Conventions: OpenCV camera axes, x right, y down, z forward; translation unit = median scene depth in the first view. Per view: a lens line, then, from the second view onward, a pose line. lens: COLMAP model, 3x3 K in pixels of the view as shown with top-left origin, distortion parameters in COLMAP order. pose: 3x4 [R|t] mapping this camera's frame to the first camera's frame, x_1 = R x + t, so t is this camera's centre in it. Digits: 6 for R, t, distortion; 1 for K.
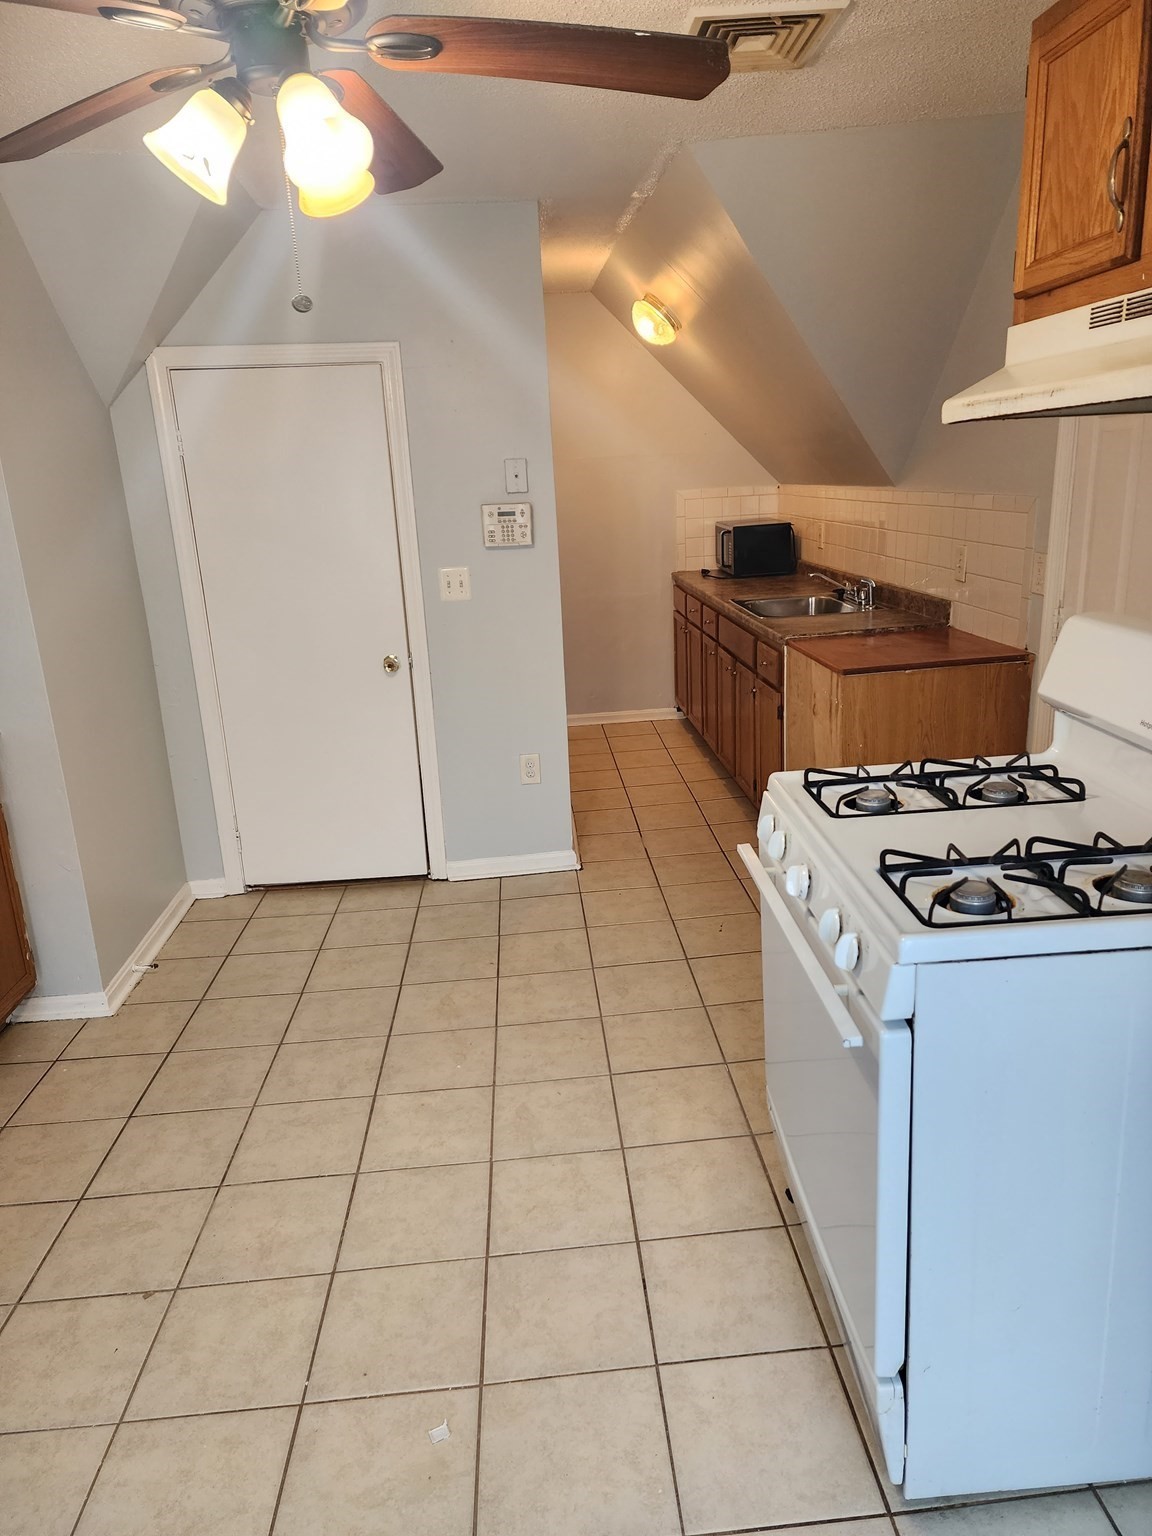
lens RADIAL K [[1042.1, 0, 576.0], [0, 1042.1, 768.0], [0, 0, 1]] dist [0.036675, -0.048764]
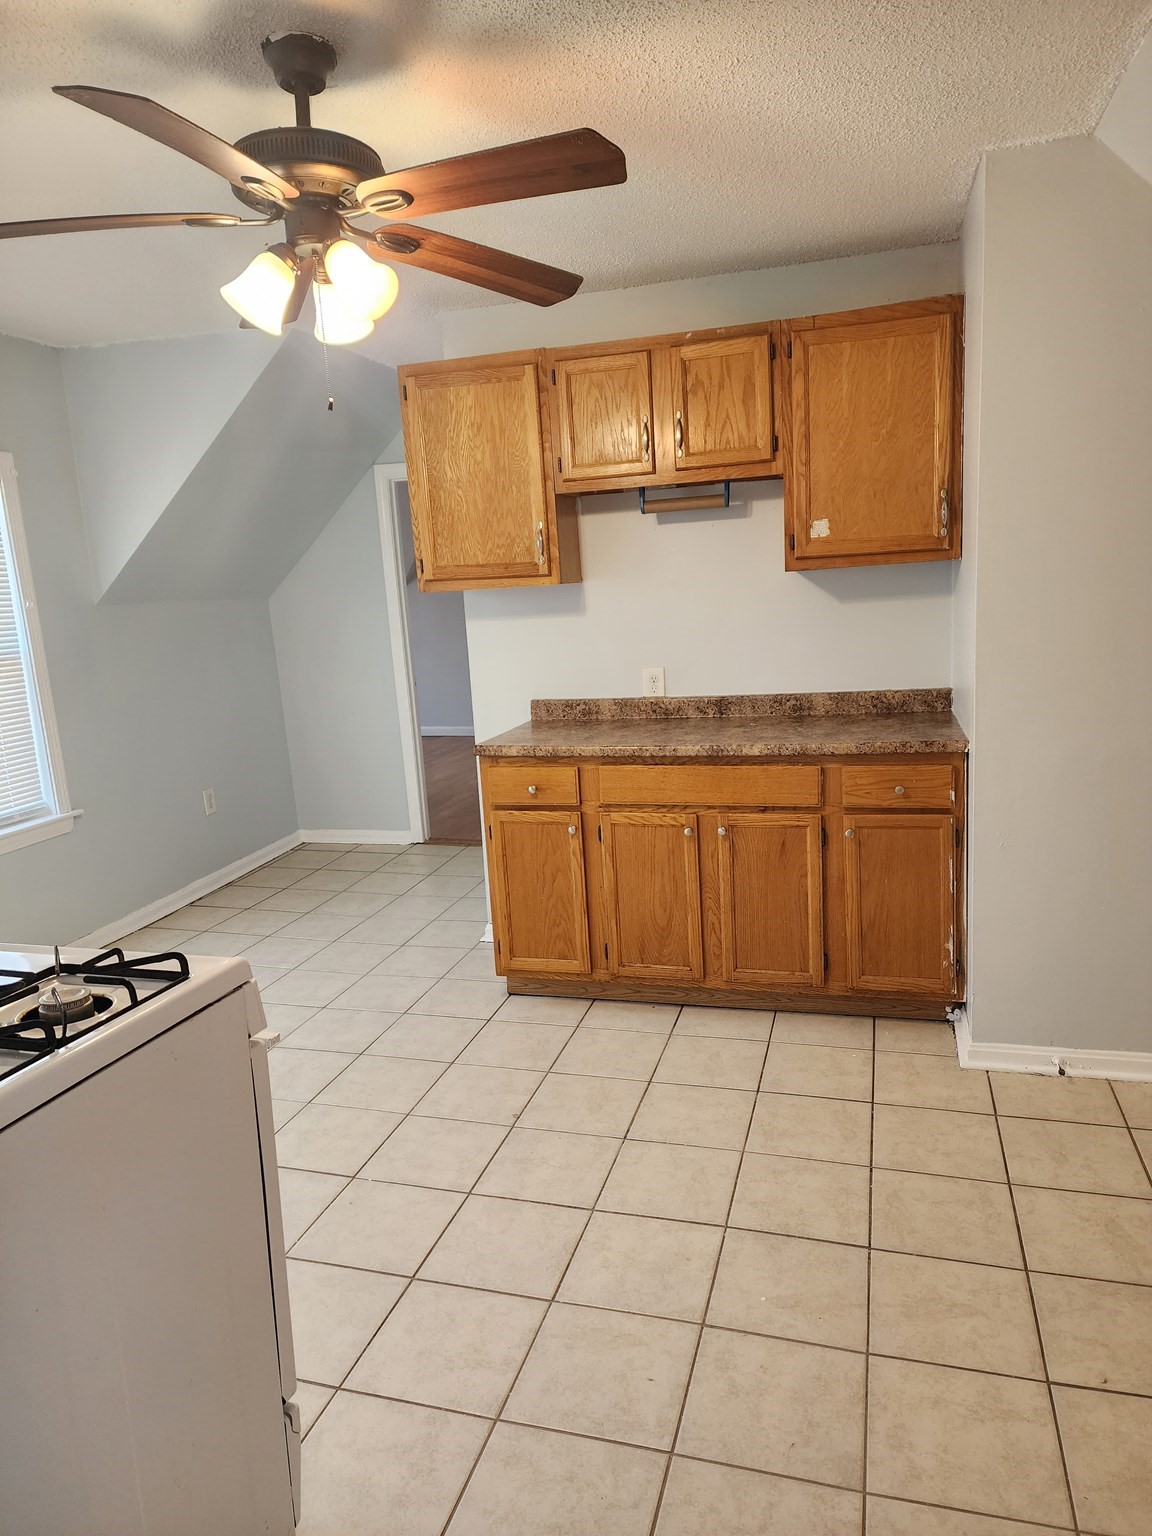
lens RADIAL K [[1042.1, 0, 576.0], [0, 1042.1, 768.0], [0, 0, 1]] dist [0.036675, -0.048764]
pose [[-0.354091, 0.229603, -0.906588, 0.616845], [-0.189218, 0.931756, 0.309881, -0.313083], [0.915869, 0.281269, -0.286482, 1.197989]]
